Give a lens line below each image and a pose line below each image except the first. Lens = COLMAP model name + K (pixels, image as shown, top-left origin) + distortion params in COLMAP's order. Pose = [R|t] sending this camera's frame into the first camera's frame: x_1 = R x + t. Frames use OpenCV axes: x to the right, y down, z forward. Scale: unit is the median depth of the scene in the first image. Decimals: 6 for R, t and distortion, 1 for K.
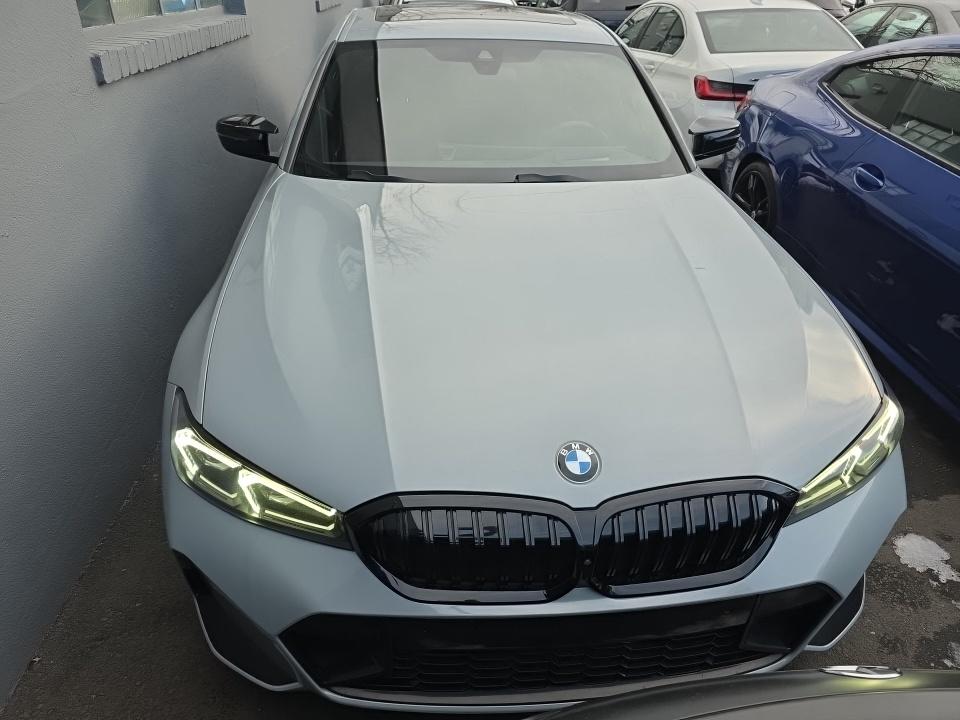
lens RADIAL K [[634.6, 0, 479.5], [0, 634.6, 360.5], [0, 0, 1]] dist [-0.001718, -0.004024]
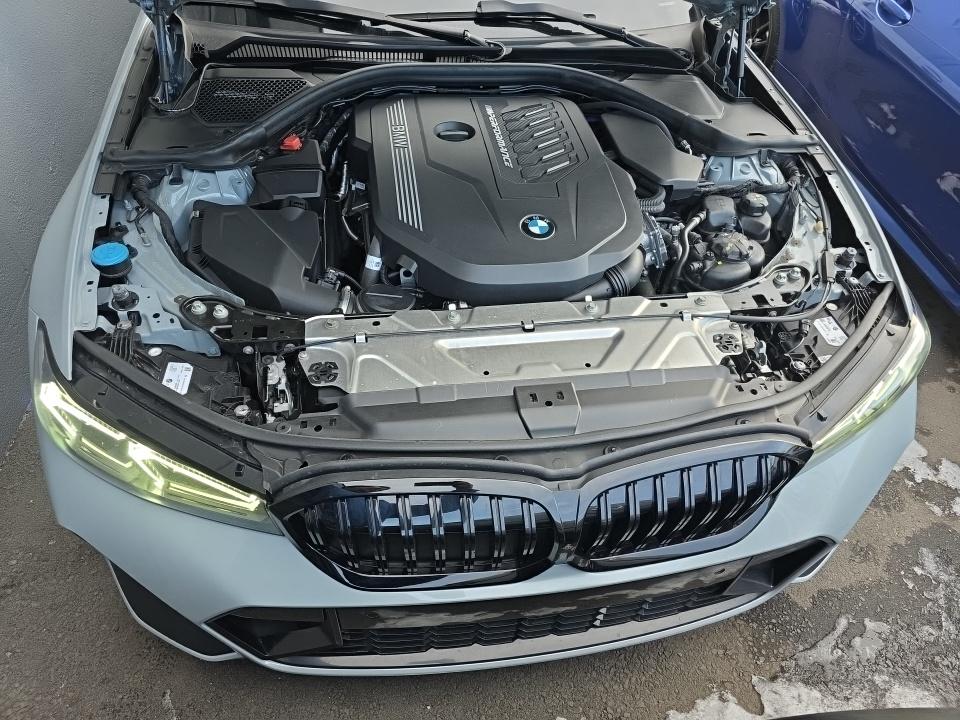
lens RADIAL K [[634.6, 0, 483.3], [0, 634.6, 358.5], [0, 0, 1]] dist [-0.001718, -0.004024]
pose [[0.996915, -0.025085, 0.074378, 0.001972], [0.004188, 0.963211, 0.268713, -0.106888], [-0.078382, -0.267572, 0.960344, 0.194797]]
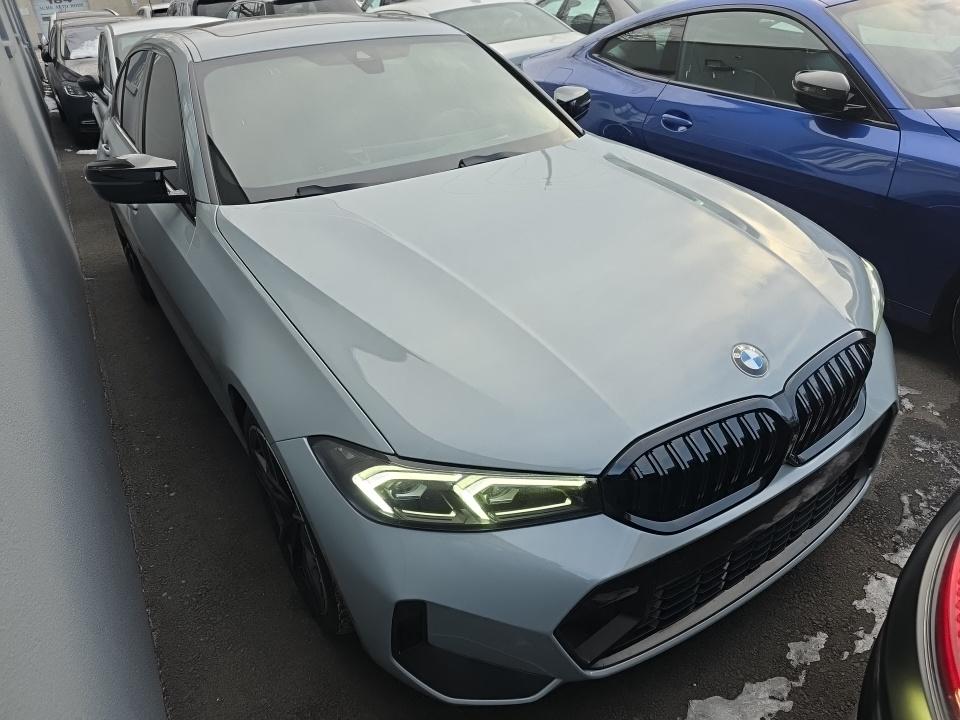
lens RADIAL K [[634.6, 0, 481.6], [0, 634.6, 360.4], [0, 0, 1]] dist [-0.001718, -0.004024]
pose [[0.886639, -0.291190, 0.359276, -0.500146], [0.300049, 0.953379, 0.032231, -0.012863], [-0.351912, 0.079223, 0.932674, 0.092428]]
